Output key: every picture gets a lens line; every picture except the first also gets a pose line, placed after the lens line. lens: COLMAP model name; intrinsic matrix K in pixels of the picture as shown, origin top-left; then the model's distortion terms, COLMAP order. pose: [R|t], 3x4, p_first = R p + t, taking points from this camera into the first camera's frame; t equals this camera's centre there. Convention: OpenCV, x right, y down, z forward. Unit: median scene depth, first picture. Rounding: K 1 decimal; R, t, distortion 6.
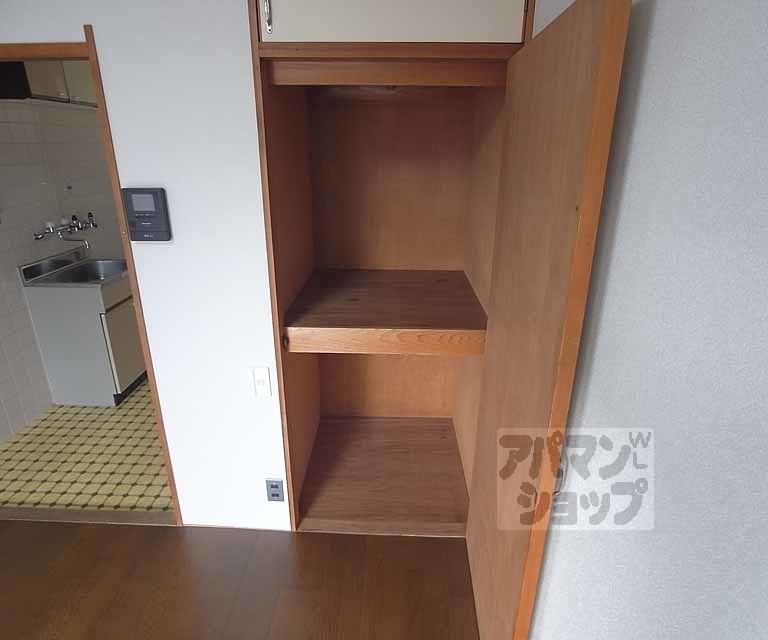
lens RADIAL K [[464.6, 0, 384.1], [0, 464.6, 315.2], [0, 0, 1]] dist [-0.040209, 0.019128]
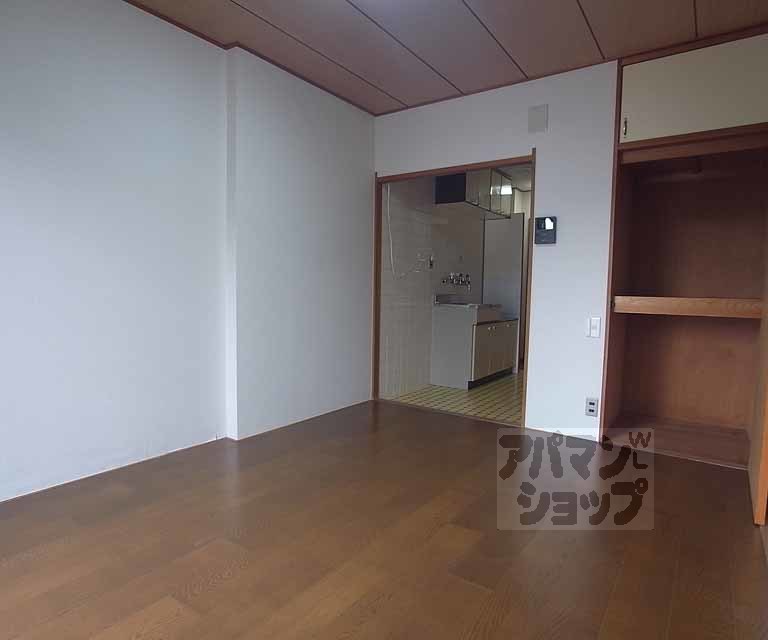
lens RADIAL K [[464.6, 0, 380.0], [0, 464.6, 315.7], [0, 0, 1]] dist [-0.040209, 0.019128]
pose [[0.826150, 0.046841, -0.561499, 0.028200], [-0.208773, 0.951055, -0.227835, 0.645113], [0.523344, 0.305452, 0.795493, -0.744612]]
